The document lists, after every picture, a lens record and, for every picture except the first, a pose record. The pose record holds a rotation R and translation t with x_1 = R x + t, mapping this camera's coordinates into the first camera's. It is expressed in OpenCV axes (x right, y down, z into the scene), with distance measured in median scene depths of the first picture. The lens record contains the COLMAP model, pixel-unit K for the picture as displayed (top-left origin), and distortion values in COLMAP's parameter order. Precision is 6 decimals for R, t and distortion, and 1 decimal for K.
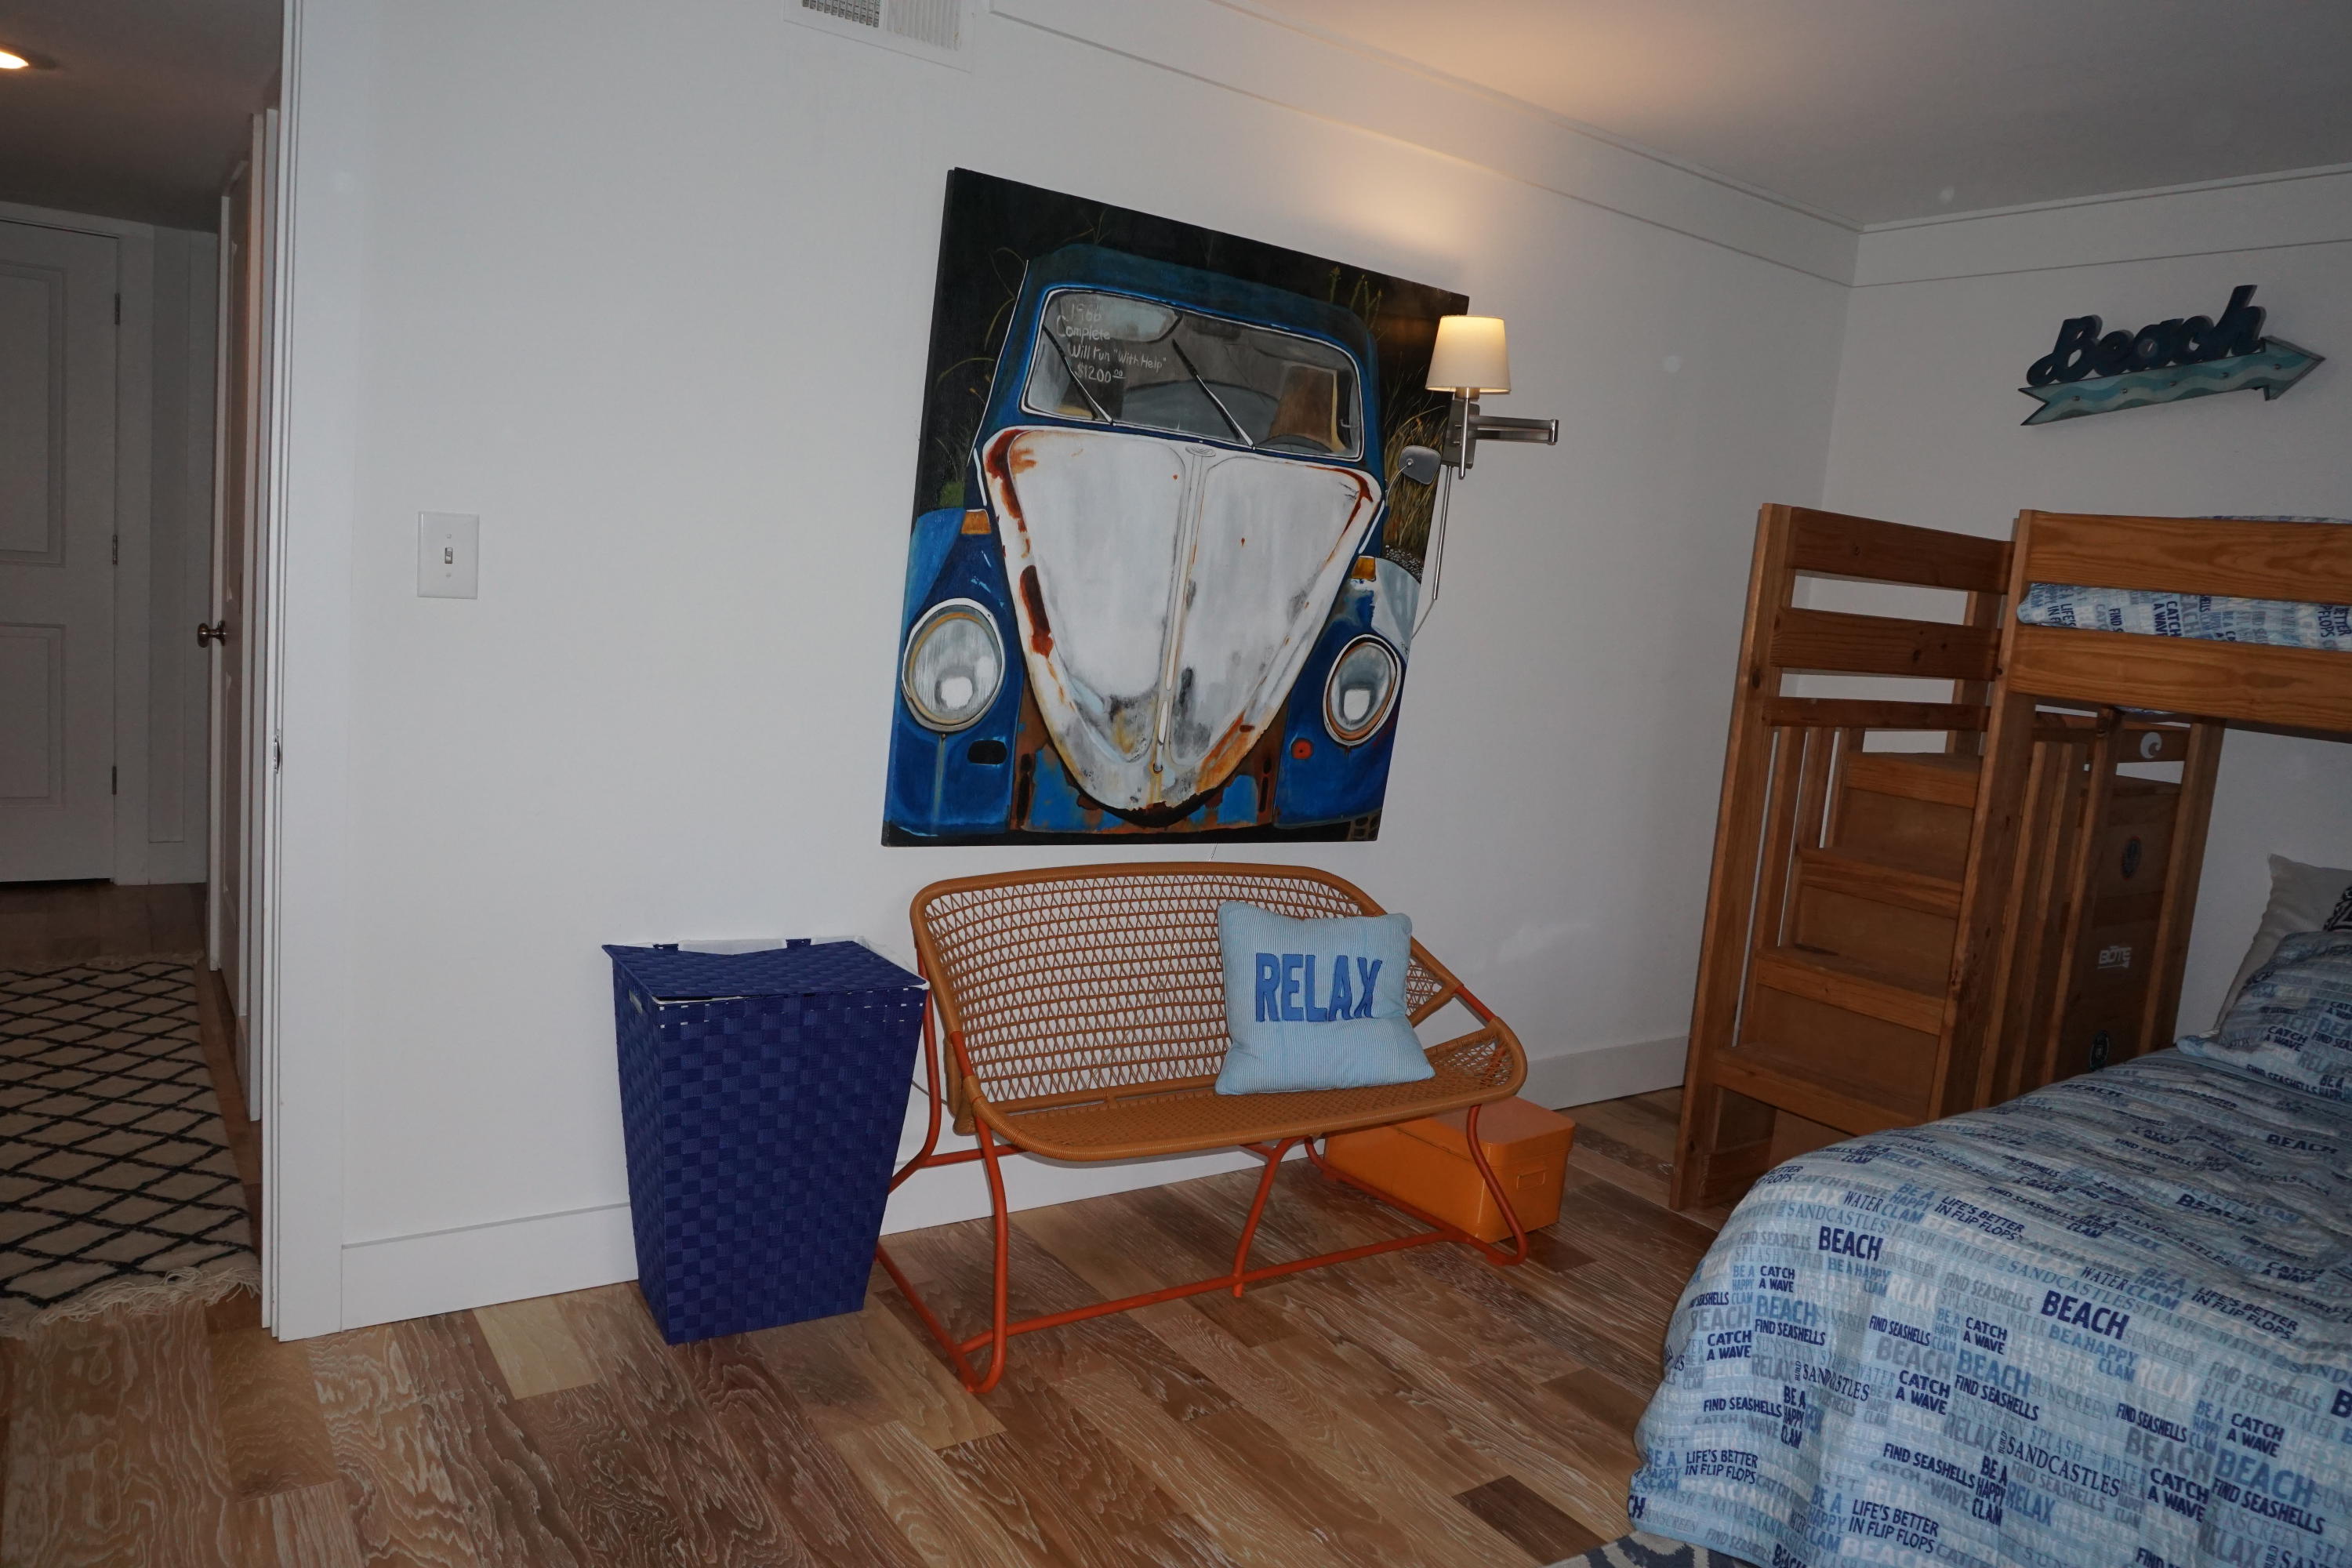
lens RADIAL K [[1574.9, 0, 1171.5], [0, 1574.9, 777.7], [0, 0, 1]] dist [-0.051544, 0.036694]
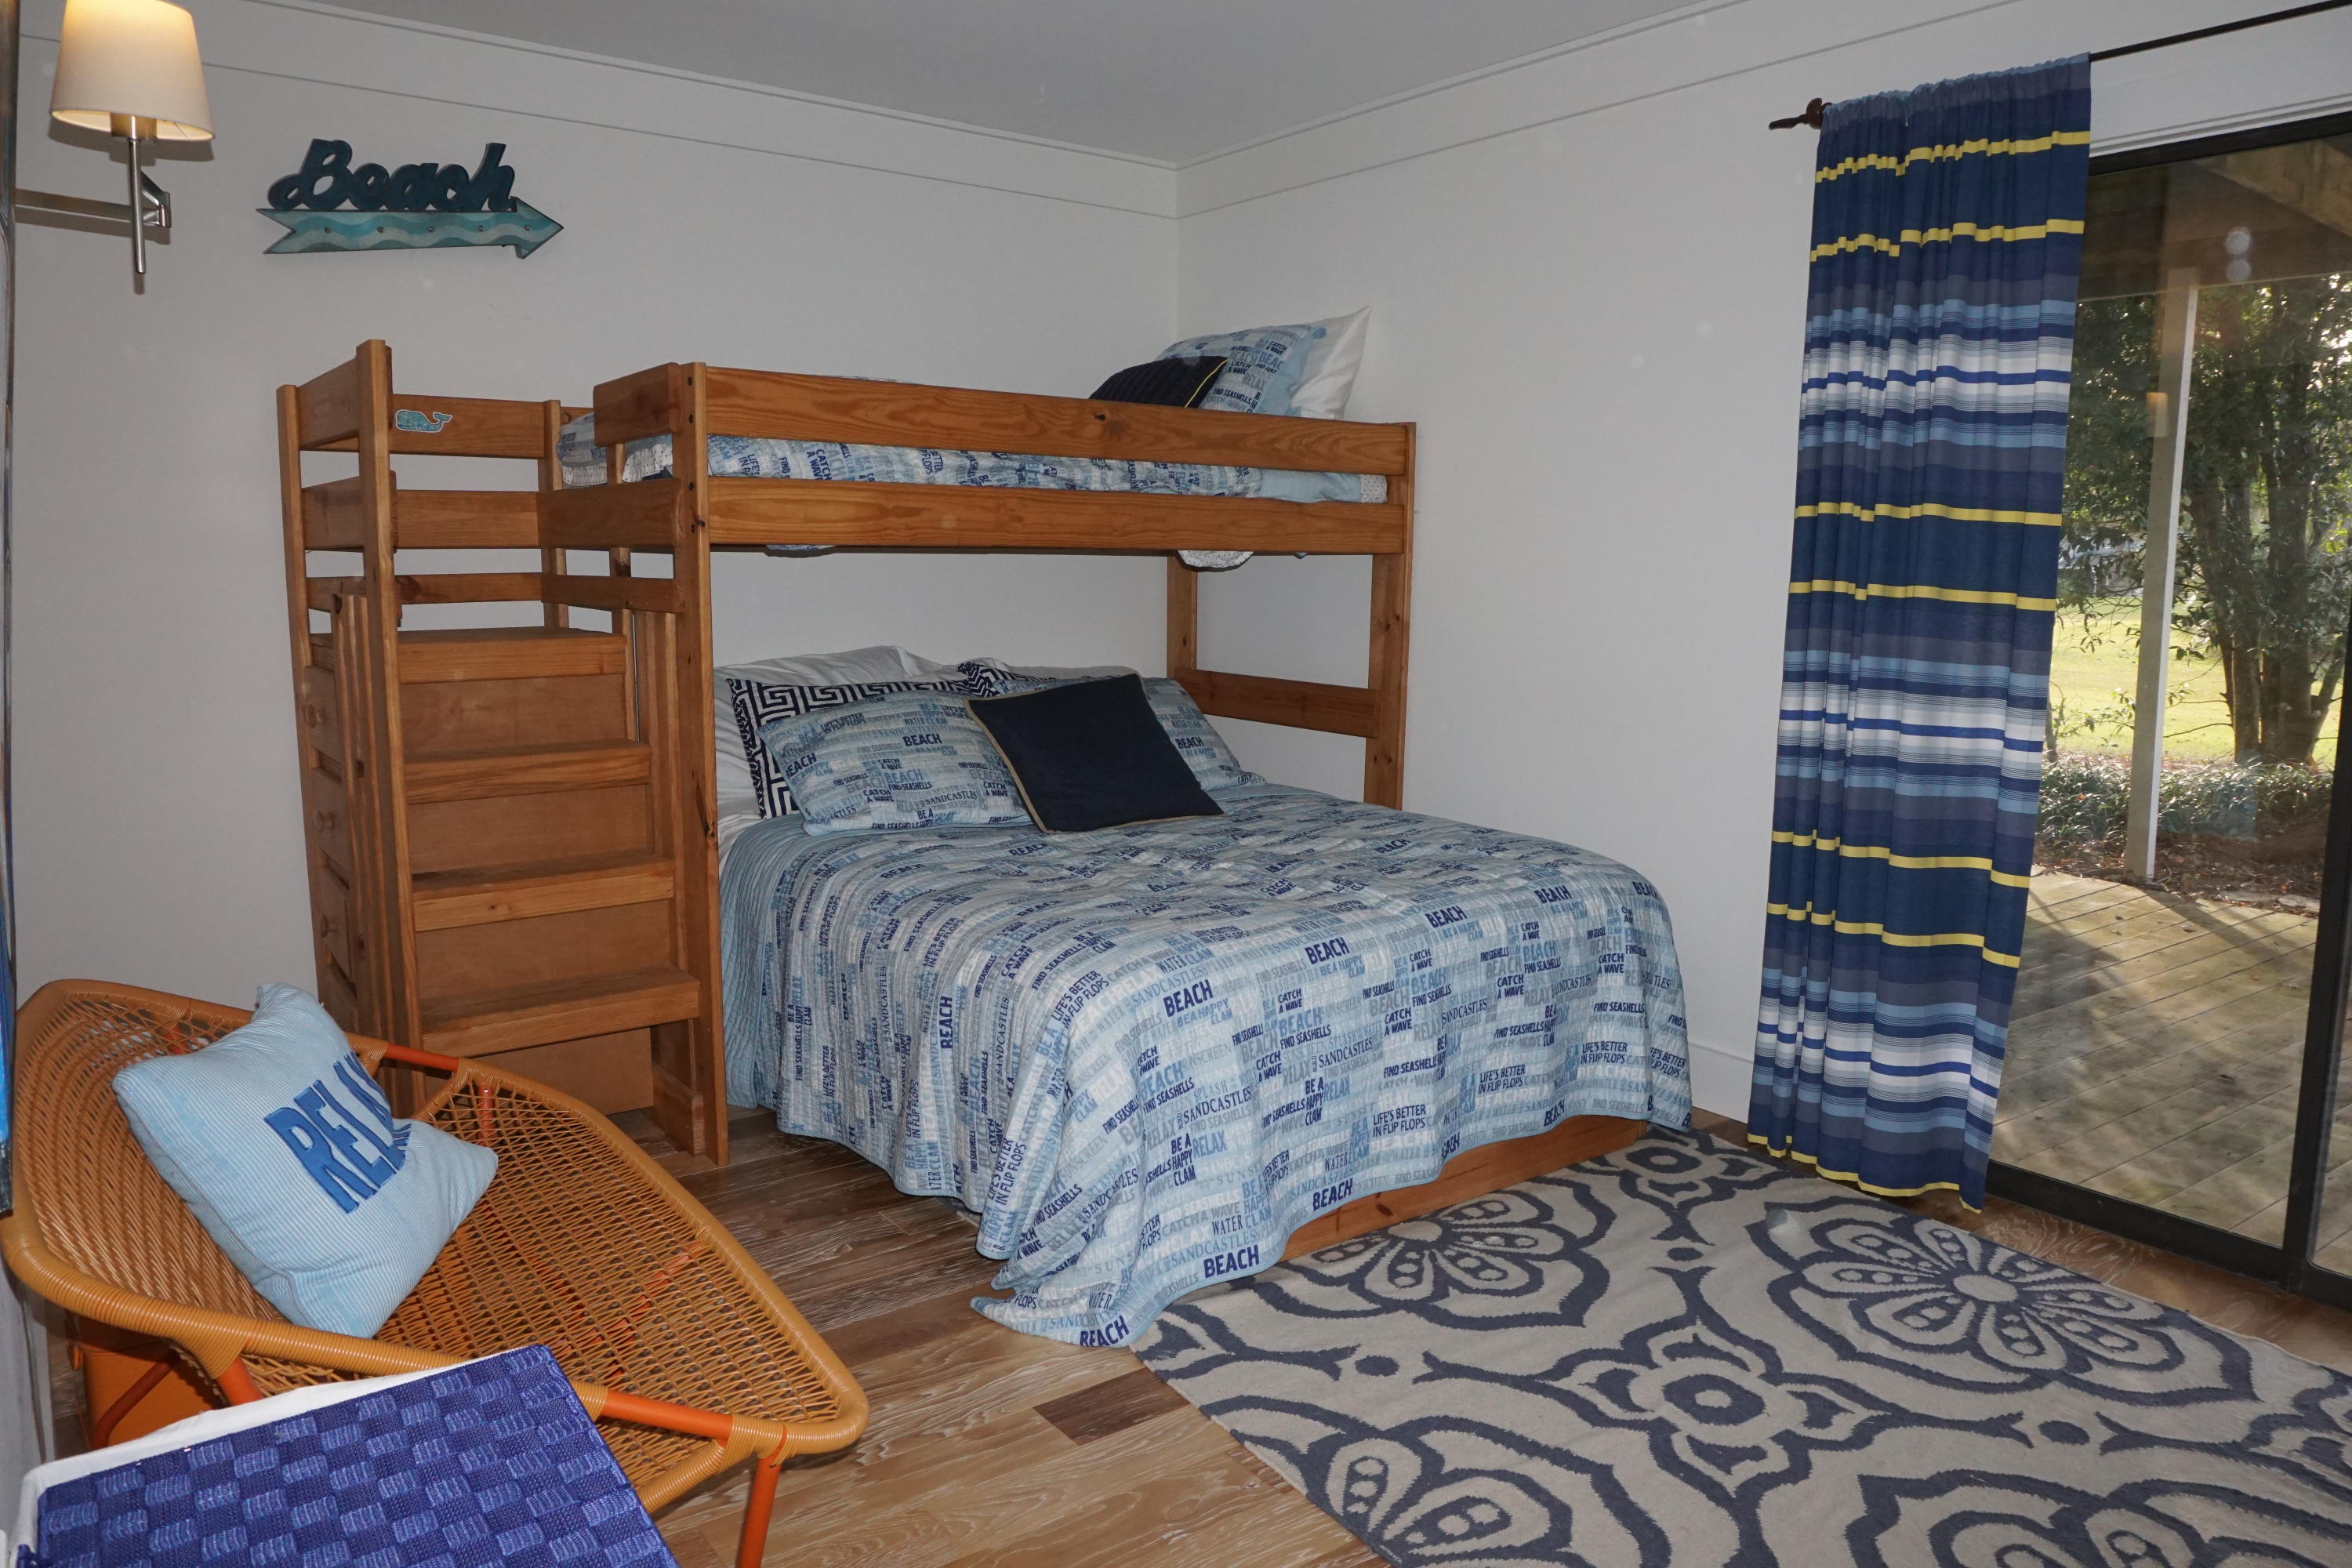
lens RADIAL K [[1574.9, 0, 1170.3], [0, 1574.9, 780.8], [0, 0, 1]] dist [-0.051544, 0.036694]
pose [[-0.021583, -0.225458, 0.974014, -0.529098], [0.125880, 0.965875, 0.226363, -0.103188], [-0.991811, 0.127494, 0.007534, 0.737812]]
